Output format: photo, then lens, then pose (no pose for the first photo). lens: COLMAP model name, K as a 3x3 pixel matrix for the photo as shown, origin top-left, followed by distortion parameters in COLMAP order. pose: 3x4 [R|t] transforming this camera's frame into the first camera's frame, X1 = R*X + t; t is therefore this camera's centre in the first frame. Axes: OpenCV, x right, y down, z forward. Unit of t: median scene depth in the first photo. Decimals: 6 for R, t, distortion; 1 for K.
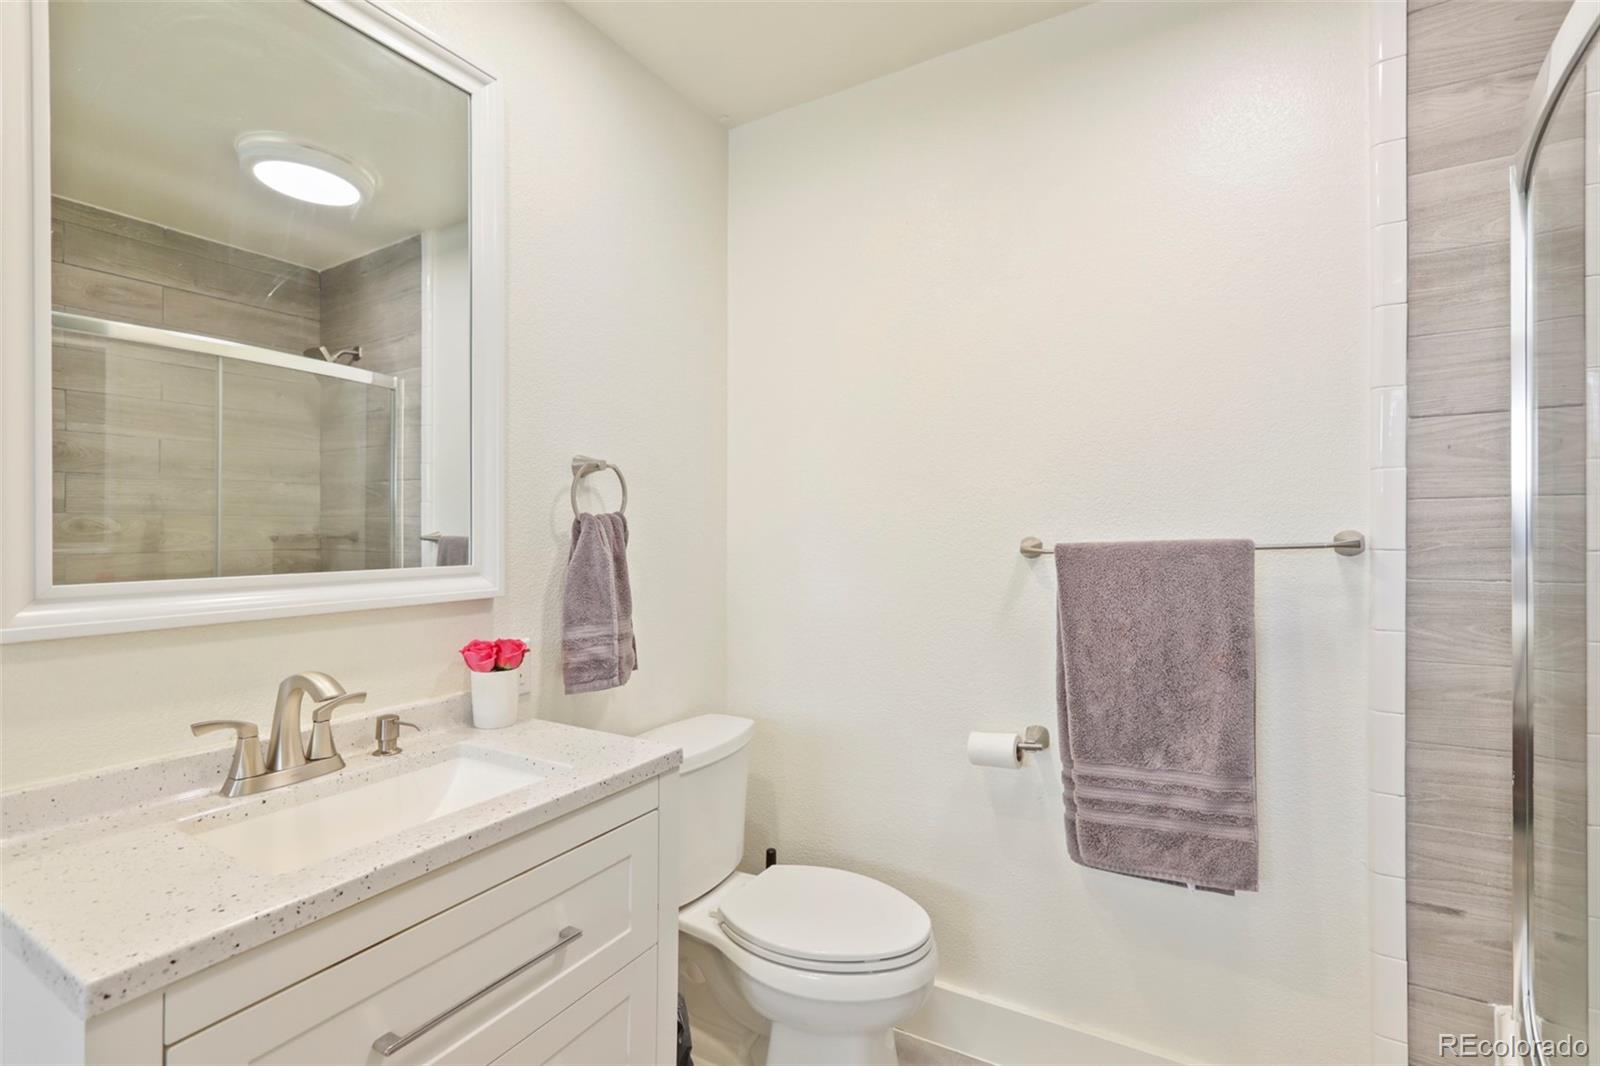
lens RADIAL K [[718.1, 0, 774.0], [0, 718.1, 541.1], [0, 0, 1]] dist [-0.025743, 0.010301]
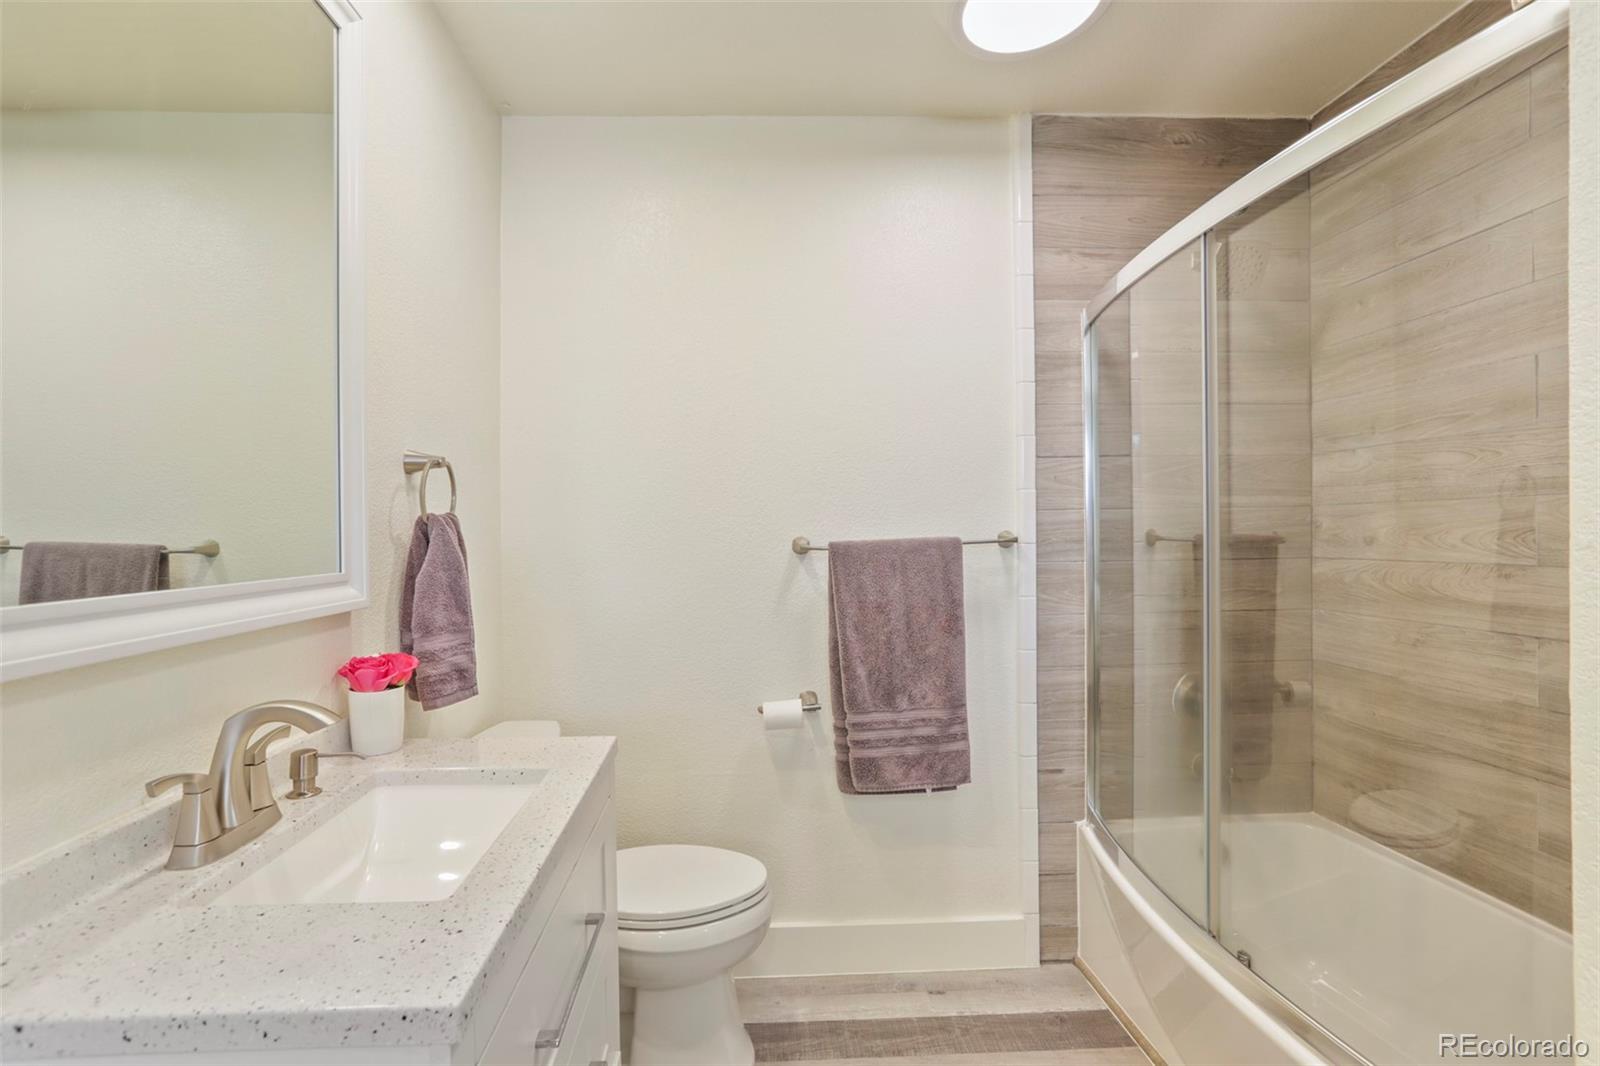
lens RADIAL K [[718.1, 0, 787.1], [0, 718.1, 549.2], [0, 0, 1]] dist [-0.025743, 0.010301]
pose [[0.840491, -0.015565, 0.541602, -0.389012], [0.012562, 0.999878, 0.009242, 0.003906], [-0.541680, -0.000965, 0.840584, -0.013722]]
